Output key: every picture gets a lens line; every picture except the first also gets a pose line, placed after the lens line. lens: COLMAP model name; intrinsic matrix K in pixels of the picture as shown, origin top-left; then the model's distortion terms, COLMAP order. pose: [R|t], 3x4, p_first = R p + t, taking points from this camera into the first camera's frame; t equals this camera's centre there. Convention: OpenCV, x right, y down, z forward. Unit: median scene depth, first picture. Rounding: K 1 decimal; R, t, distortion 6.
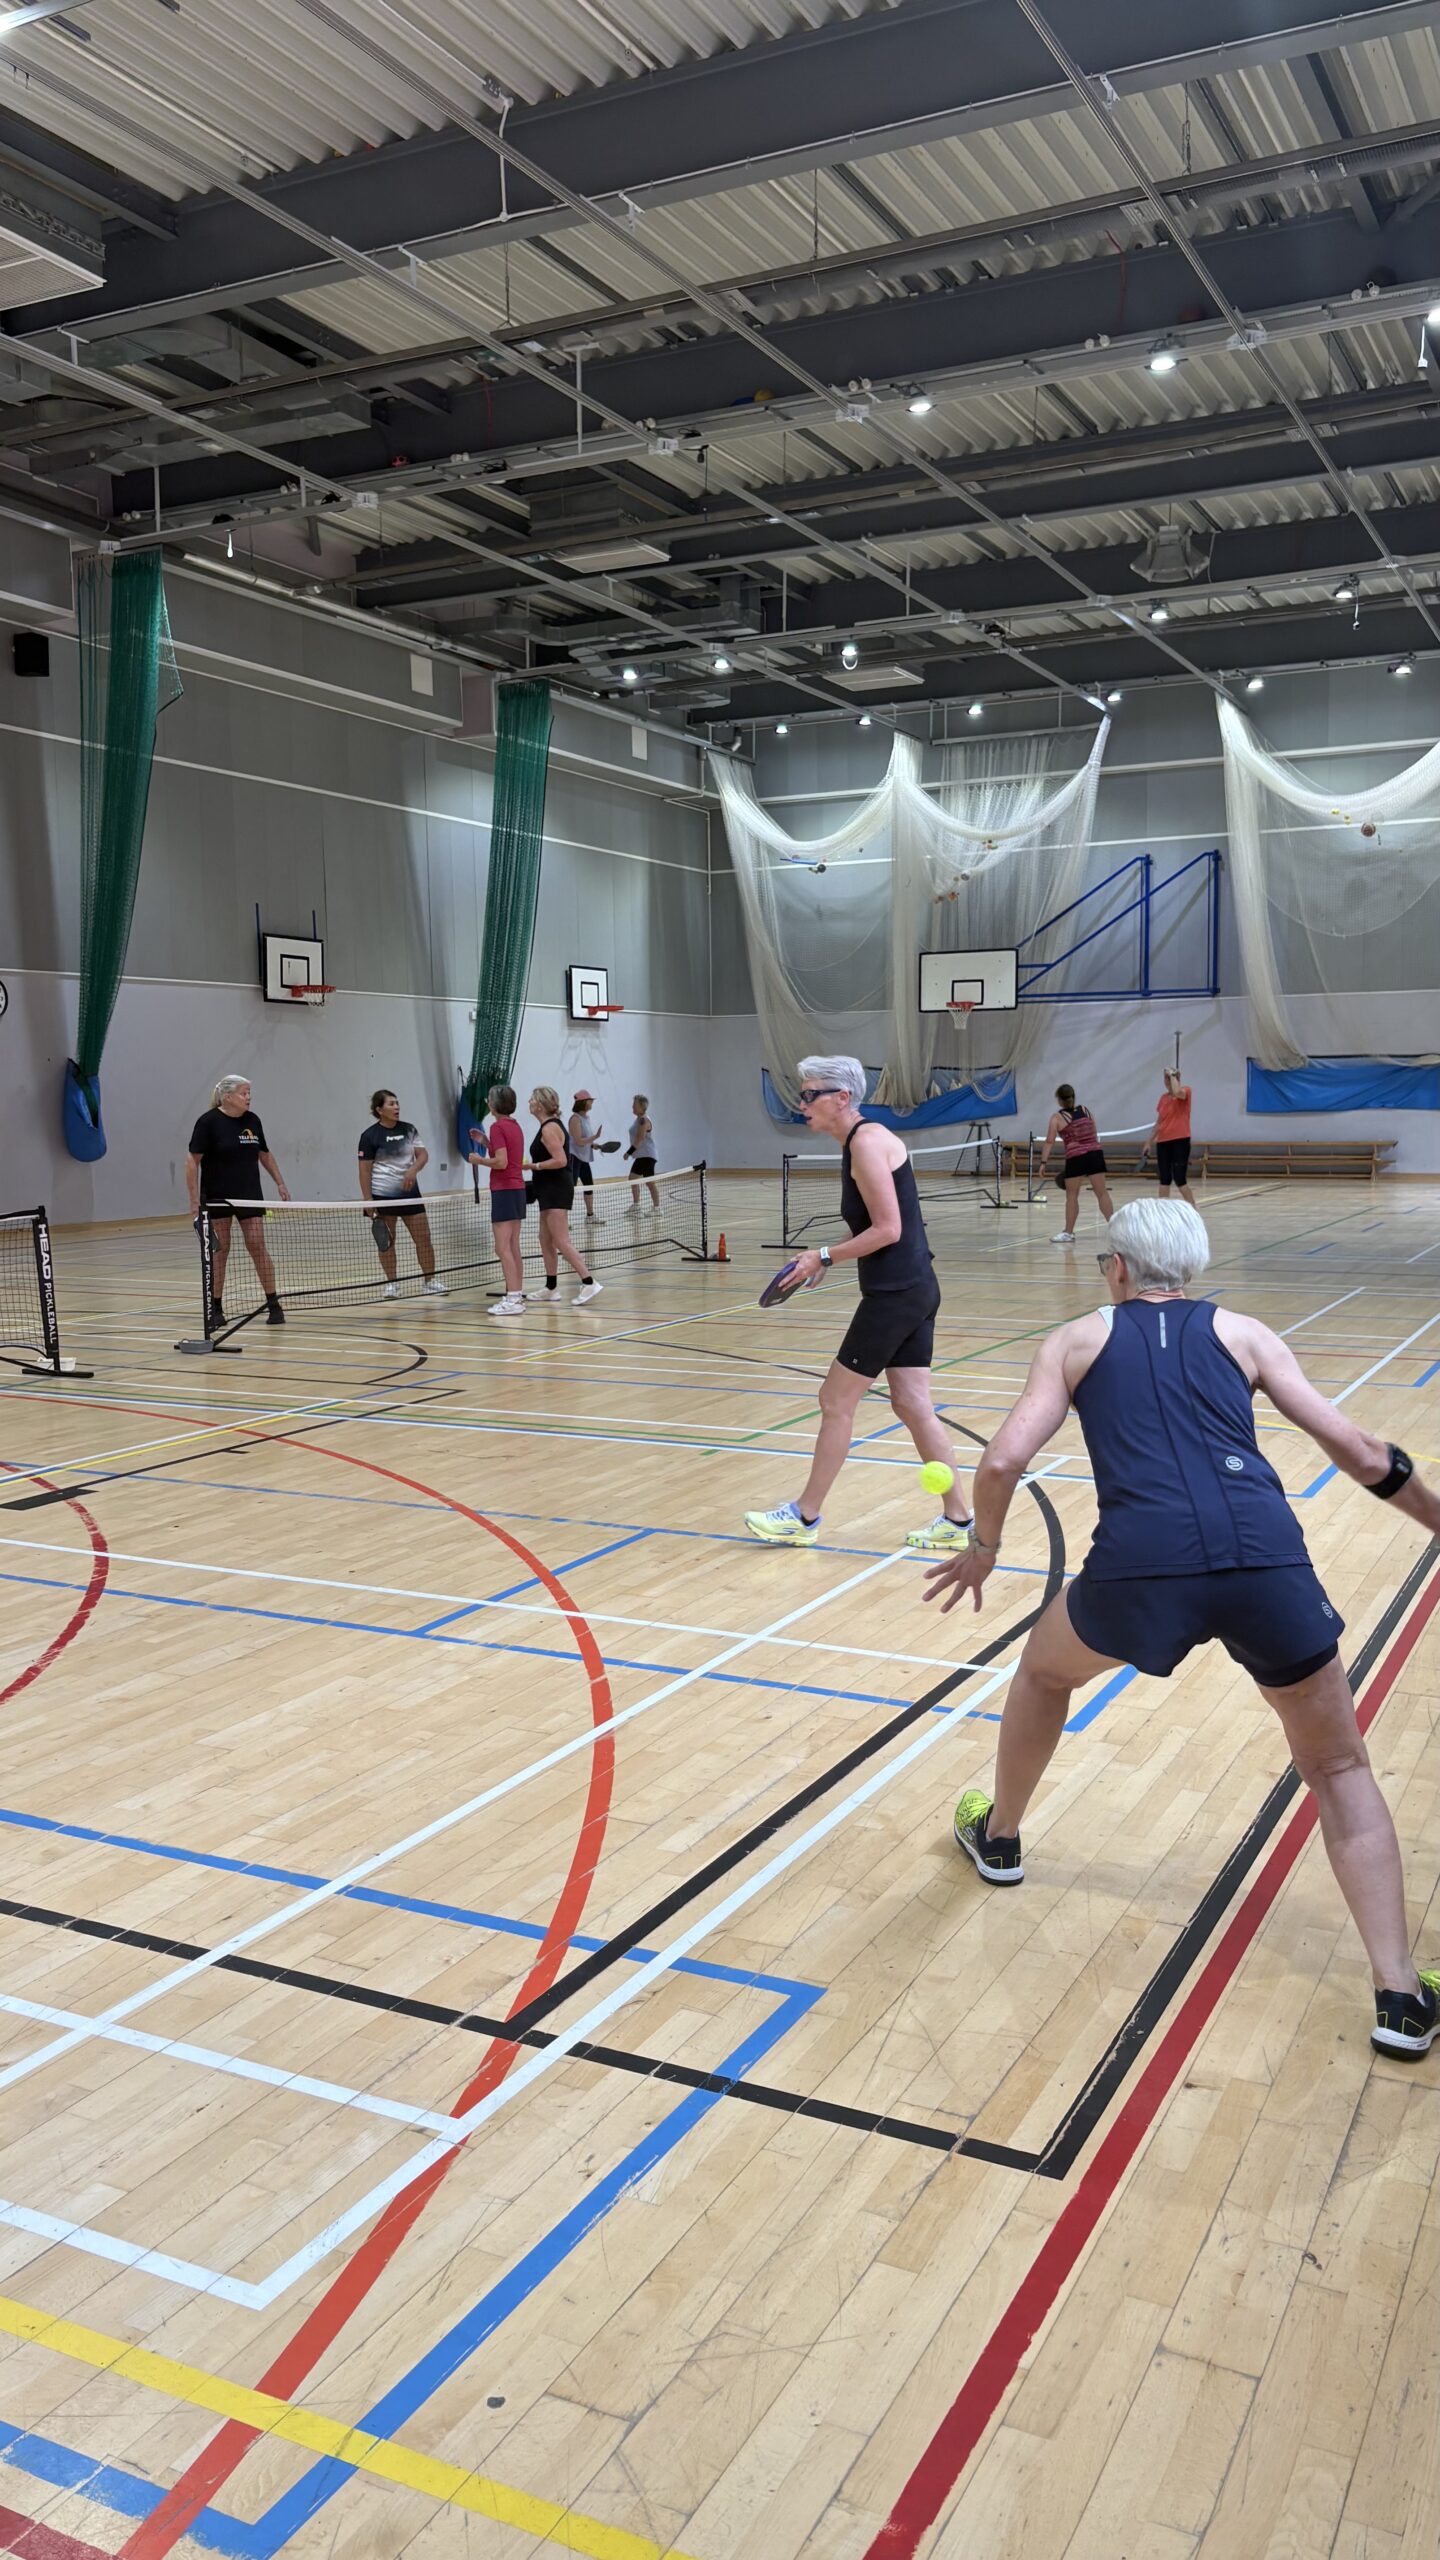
lens RADIAL K [[1917.0, 0, 723.7], [0, 1917.0, 1292.6], [0, 0, 1]] dist [0.045008, -0.047794]
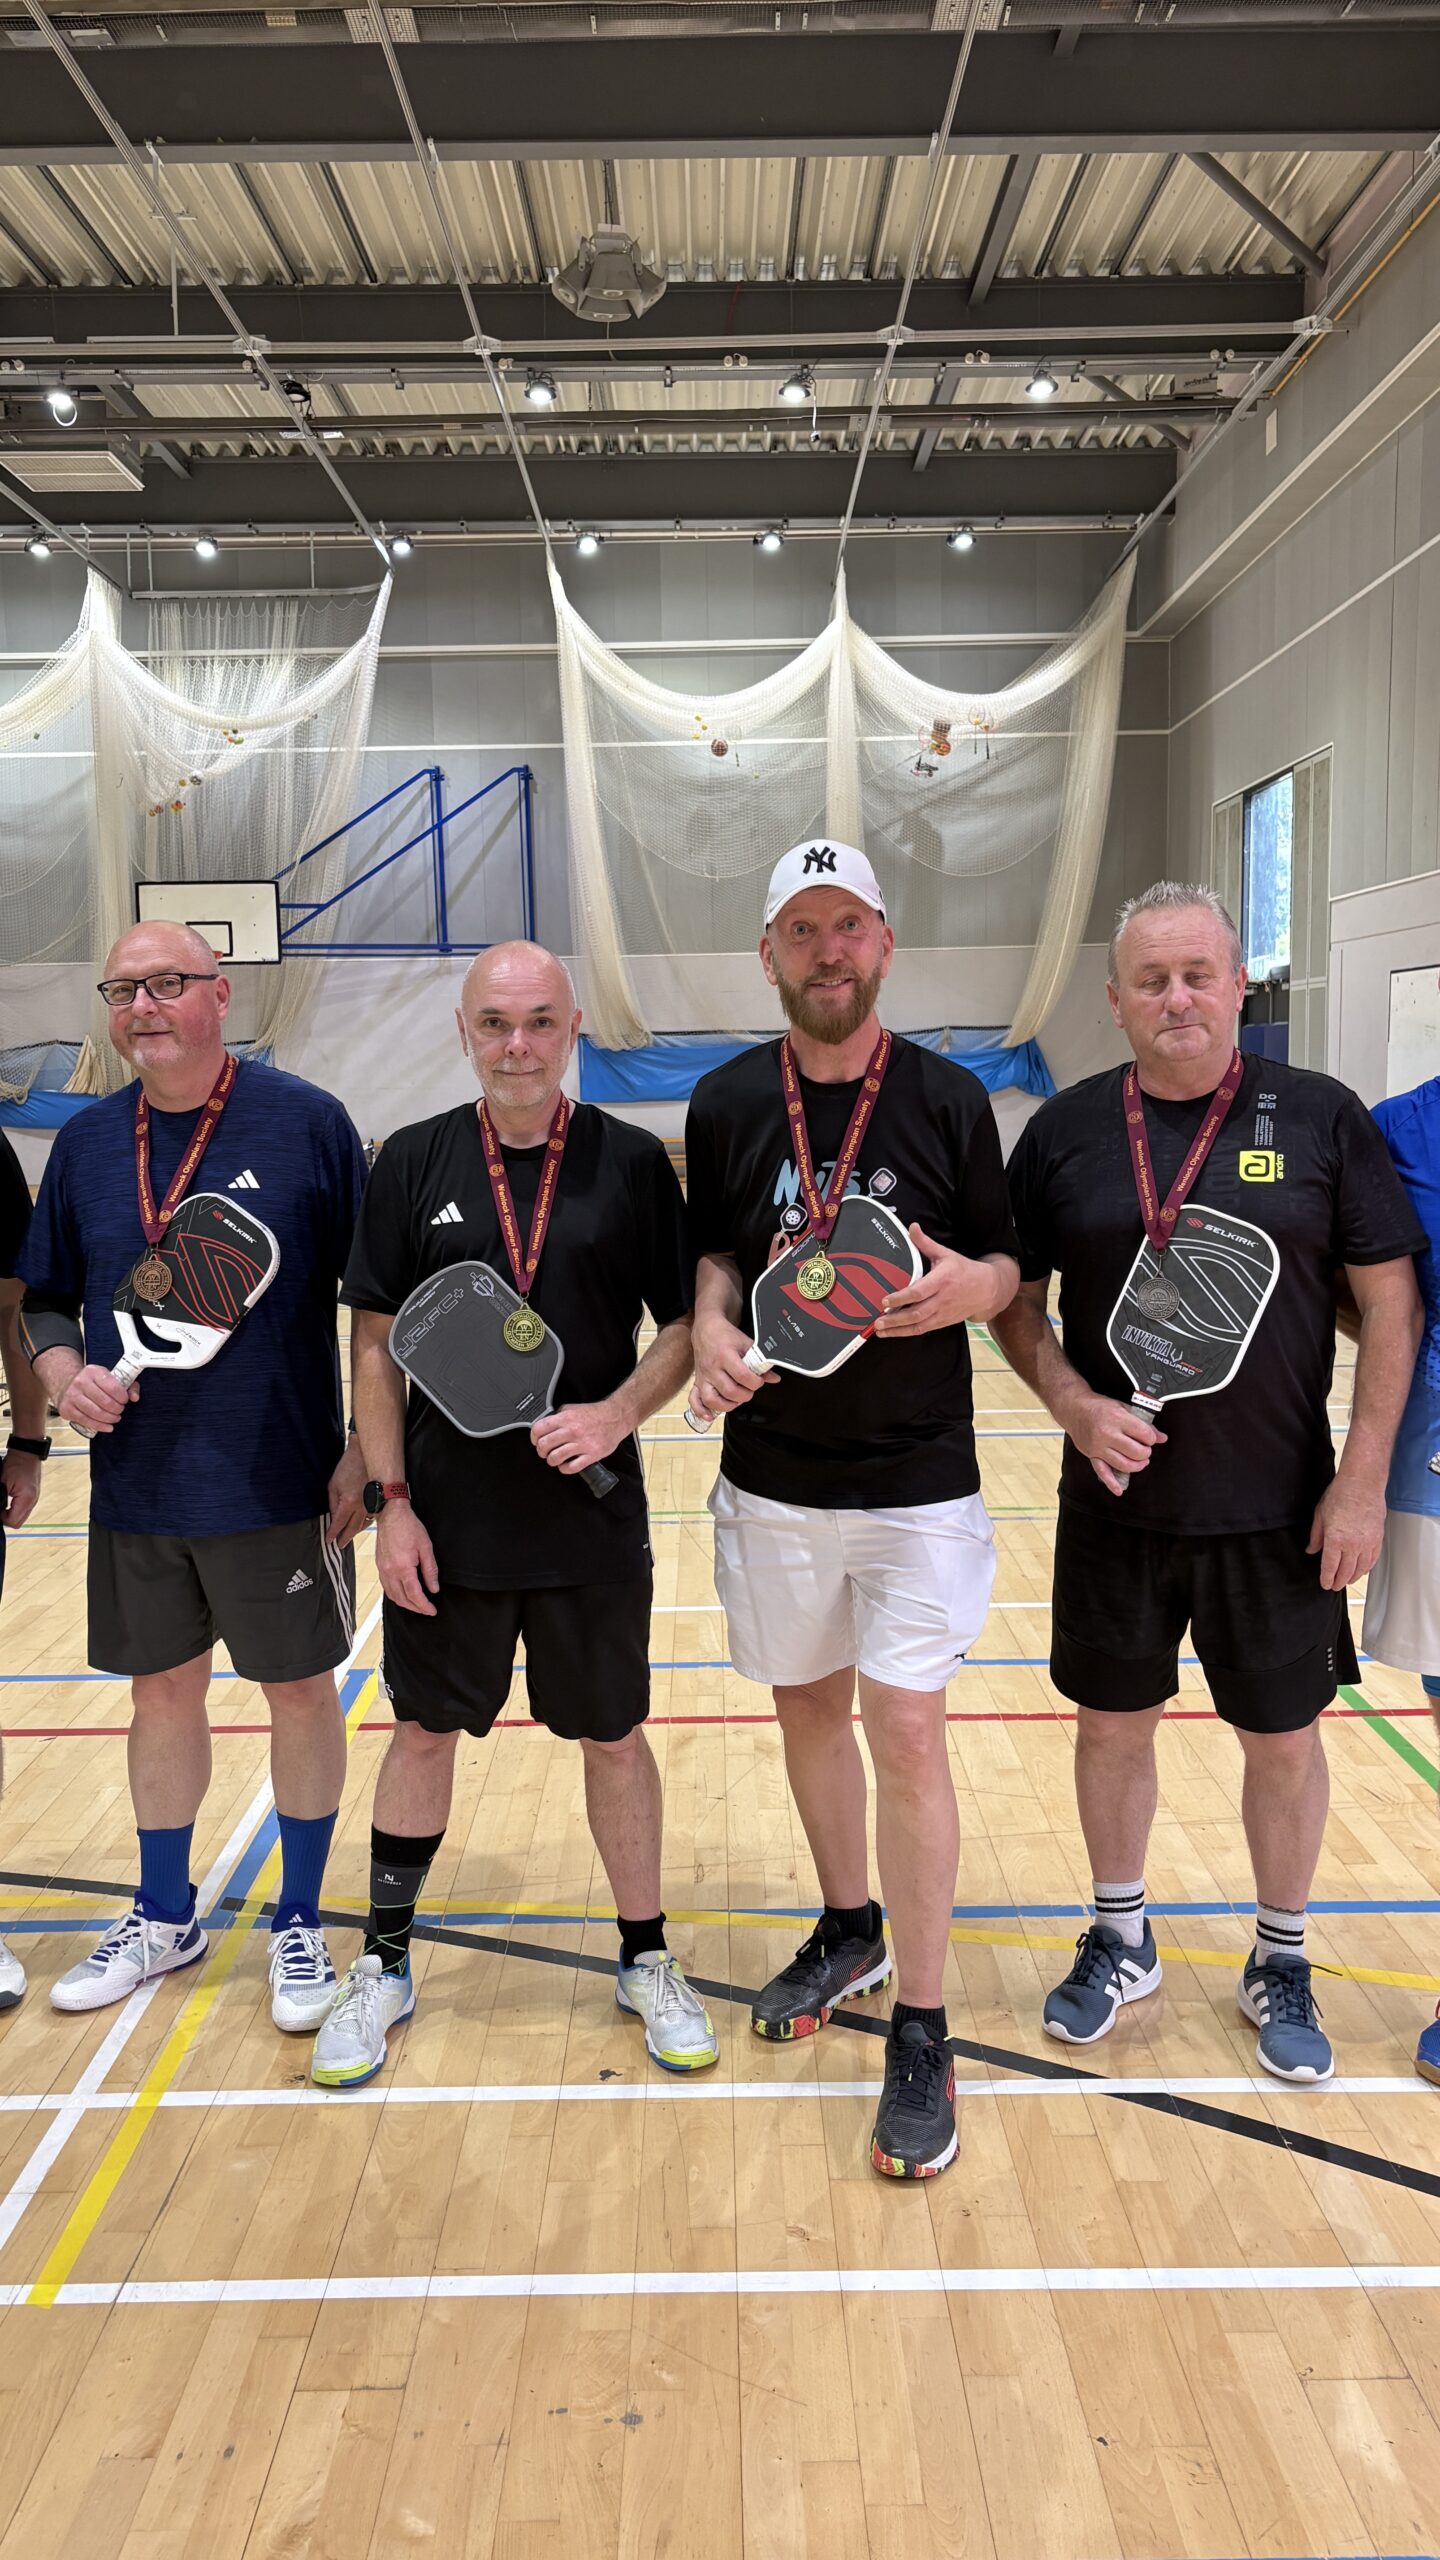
lens RADIAL K [[1967.8, 0, 734.2], [0, 1967.8, 1299.7], [0, 0, 1]] dist [0.032860, -0.021734]
pose [[0.887272, -0.056776, 0.457739, -0.061743], [0.054866, 0.998341, 0.017478, -0.028594], [-0.457972, 0.009606, 0.888915, 0.318047]]
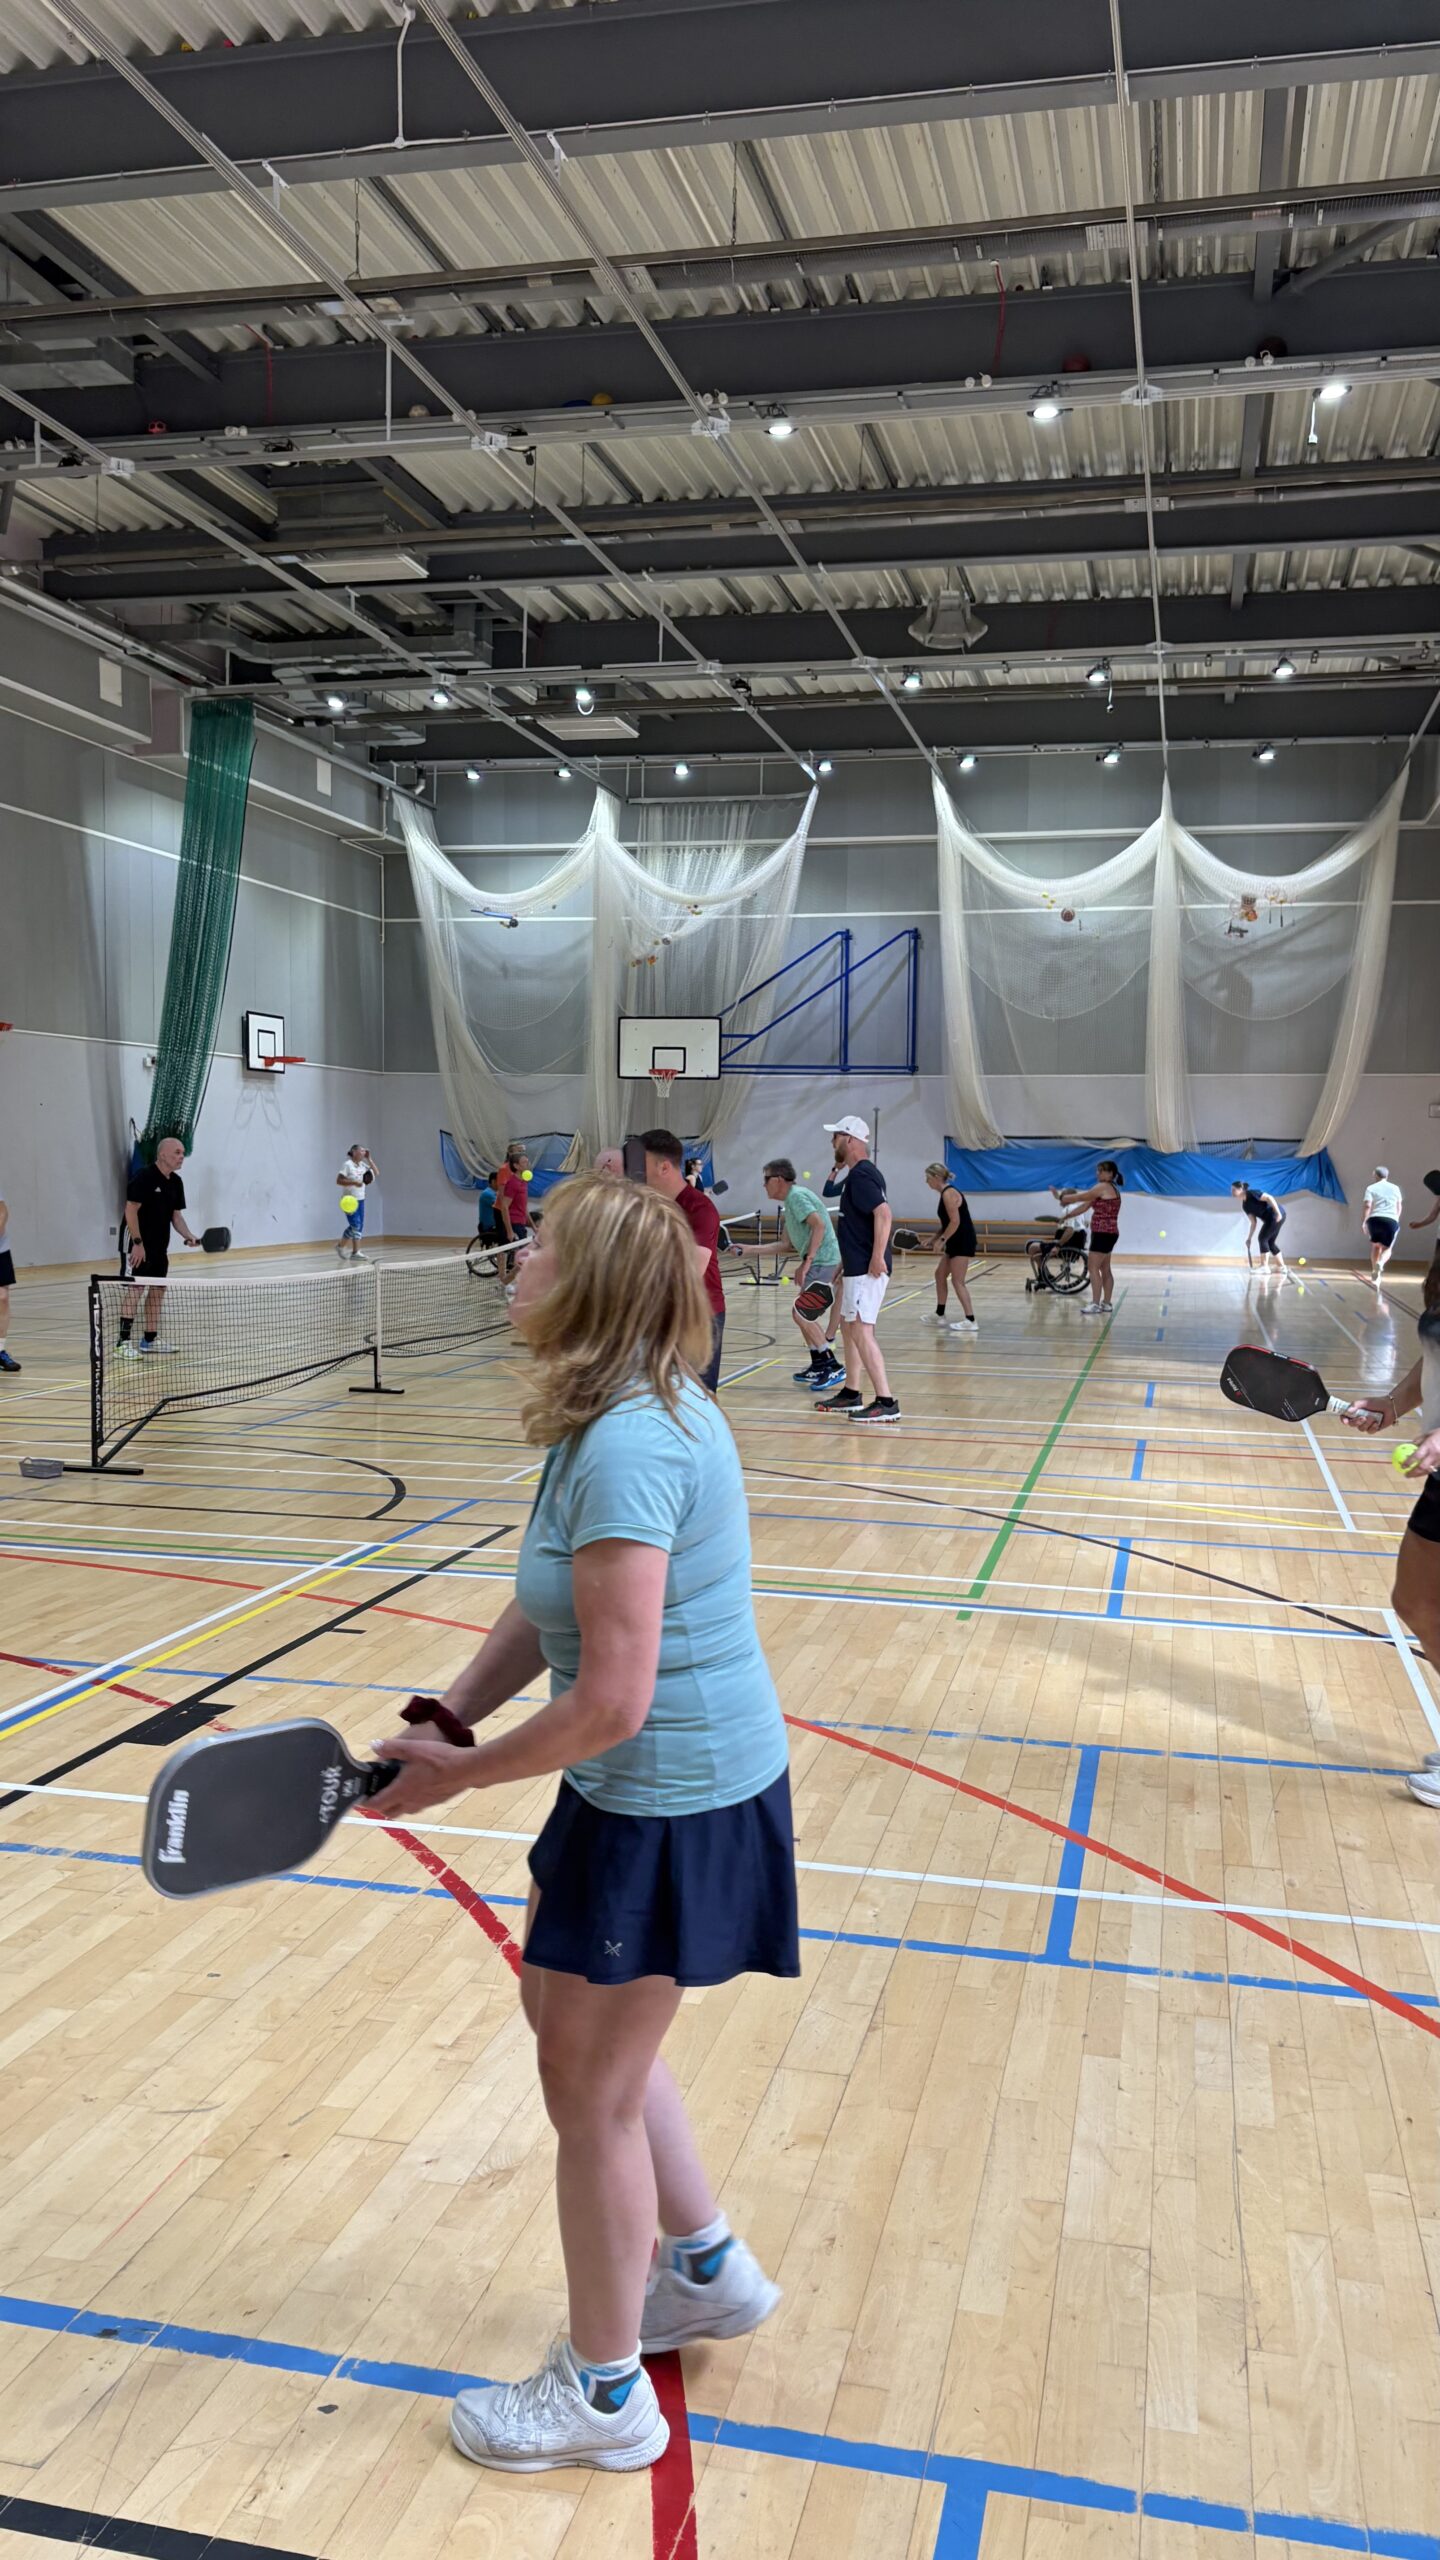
lens RADIAL K [[1917.0, 0, 725.4], [0, 1917.0, 1307.7], [0, 0, 1]] dist [0.045008, -0.047794]
pose [[0.971517, 0.007293, 0.236858, -0.095203], [-0.001003, 0.999644, -0.026664, -0.007727], [-0.236968, 0.025667, 0.971178, 0.077373]]
